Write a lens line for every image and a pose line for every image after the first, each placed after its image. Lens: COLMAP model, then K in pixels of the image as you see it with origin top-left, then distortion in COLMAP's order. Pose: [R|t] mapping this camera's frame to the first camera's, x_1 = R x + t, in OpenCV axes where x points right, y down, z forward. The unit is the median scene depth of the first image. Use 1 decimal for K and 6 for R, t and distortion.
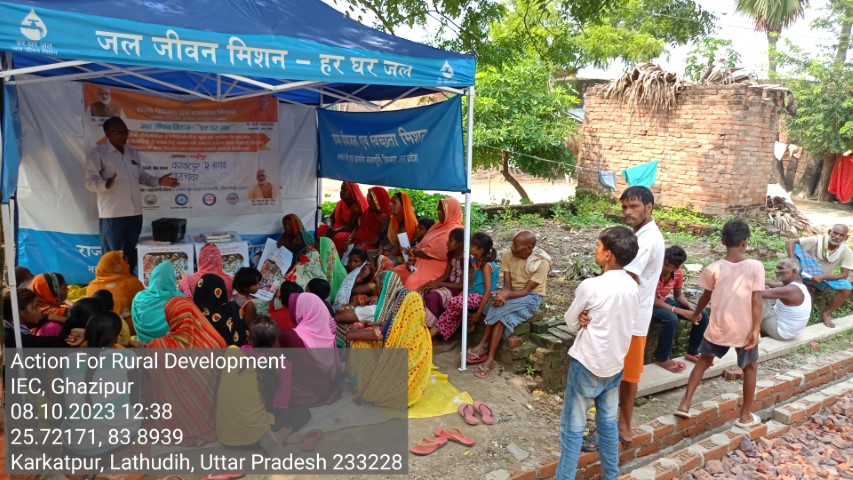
lens RADIAL K [[599.5, 0, 429.4], [0, 599.5, 239.9], [0, 0, 1]] dist [-0.010574, -0.002063]
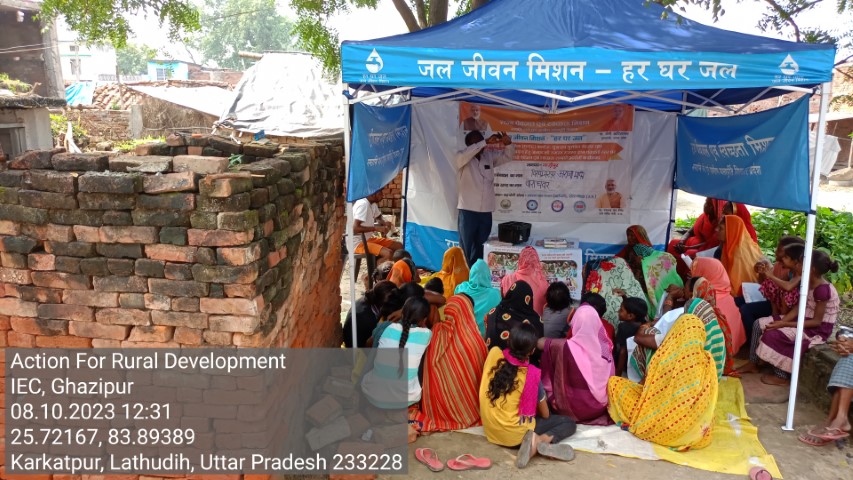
lens RADIAL K [[599.5, 0, 429.4], [0, 599.5, 239.9], [0, 0, 1]] dist [-0.010574, -0.002063]
pose [[0.796104, 0.083600, -0.599357, 0.116389], [-0.091428, 0.995659, 0.017437, -0.009379], [0.598213, 0.040916, 0.800292, 0.039349]]
